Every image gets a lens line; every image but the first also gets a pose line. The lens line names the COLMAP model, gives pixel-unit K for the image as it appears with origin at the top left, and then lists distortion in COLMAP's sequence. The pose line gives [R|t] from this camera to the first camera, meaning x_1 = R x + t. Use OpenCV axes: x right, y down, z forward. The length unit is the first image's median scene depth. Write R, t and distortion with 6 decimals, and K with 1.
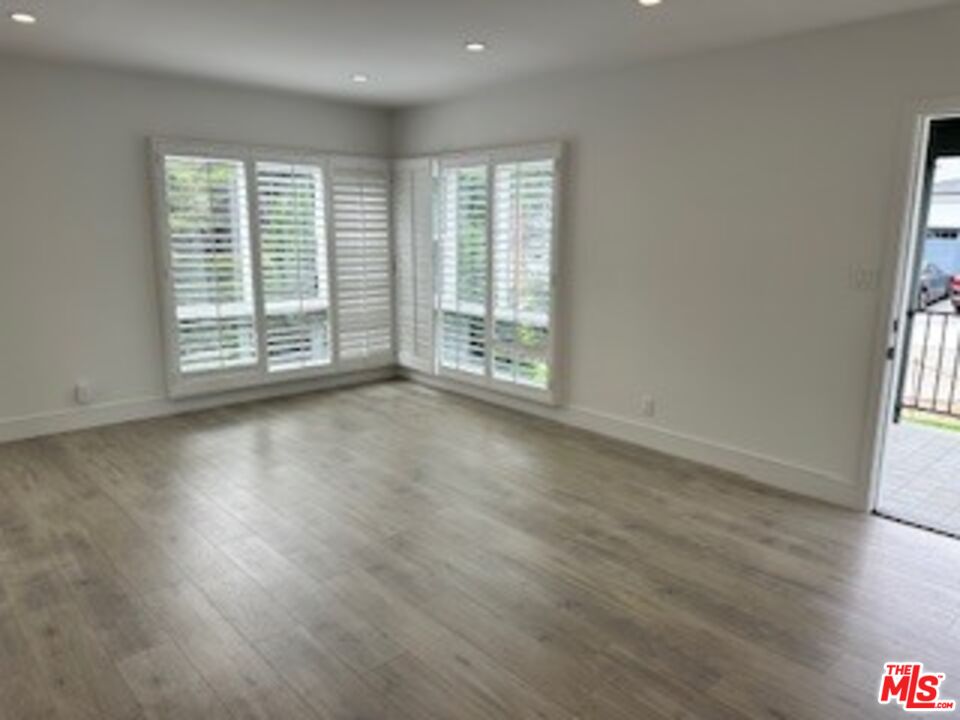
lens RADIAL K [[674.3, 0, 490.3], [0, 674.3, 352.3], [0, 0, 1]] dist [0.040152, -0.050713]
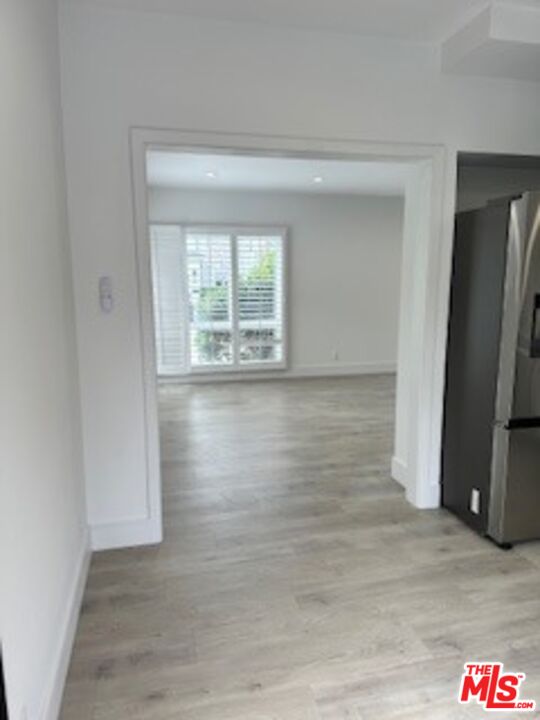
lens RADIAL K [[511.0, 0, 284.7], [0, 511.0, 363.8], [0, 0, 1]] dist [0.066498, -0.089366]
pose [[0.470056, -0.158557, 0.868278, -1.075180], [0.171085, 0.981443, 0.086602, -0.054154], [-0.865897, 0.107841, 0.488460, 0.304397]]
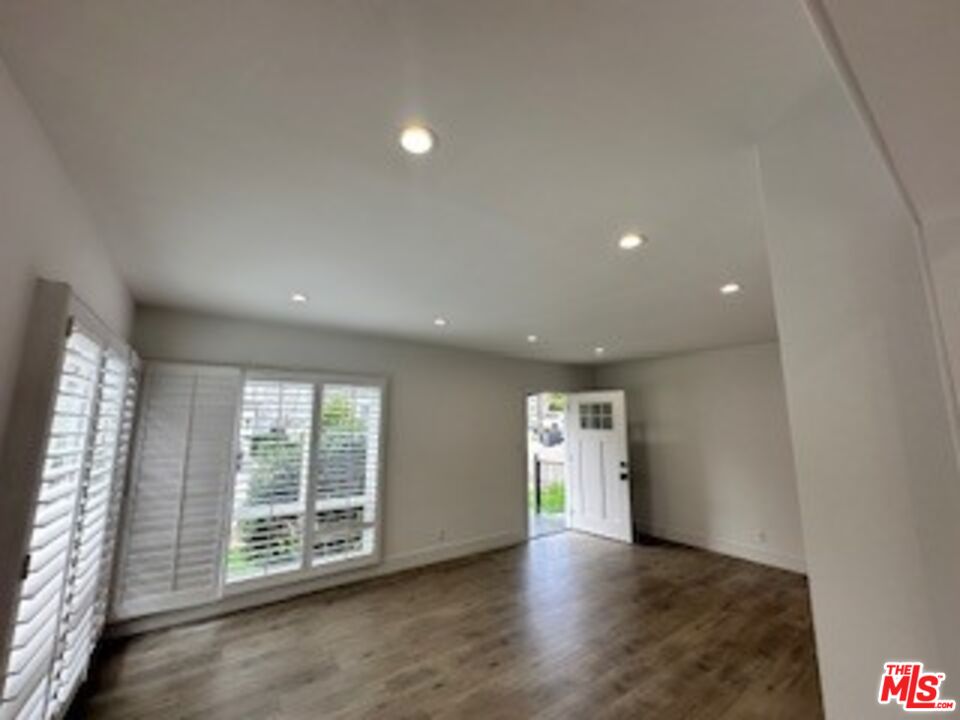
lens RADIAL K [[384.8, 0, 478.2], [0, 384.8, 353.0], [0, 0, 1]] dist [-0.002715, 0.000579]
pose [[0.126551, 0.162582, 0.978546, -0.670579], [0.187958, 0.964676, -0.184586, -0.141271], [-0.973990, 0.207285, 0.091522, 0.619949]]
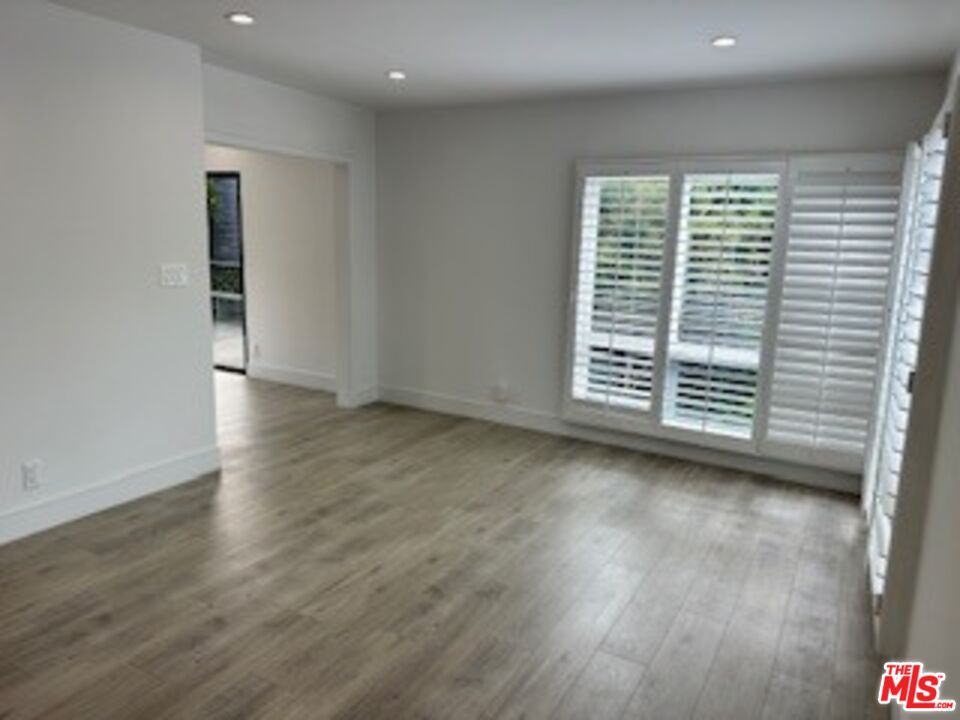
lens RADIAL K [[674.3, 0, 490.3], [0, 674.3, 352.3], [0, 0, 1]] dist [0.040152, -0.050713]
pose [[0.305224, 0.164060, -0.938042, 0.401756], [-0.206015, 0.973096, 0.103157, -0.106587], [0.929729, 0.161764, 0.330811, 0.543024]]
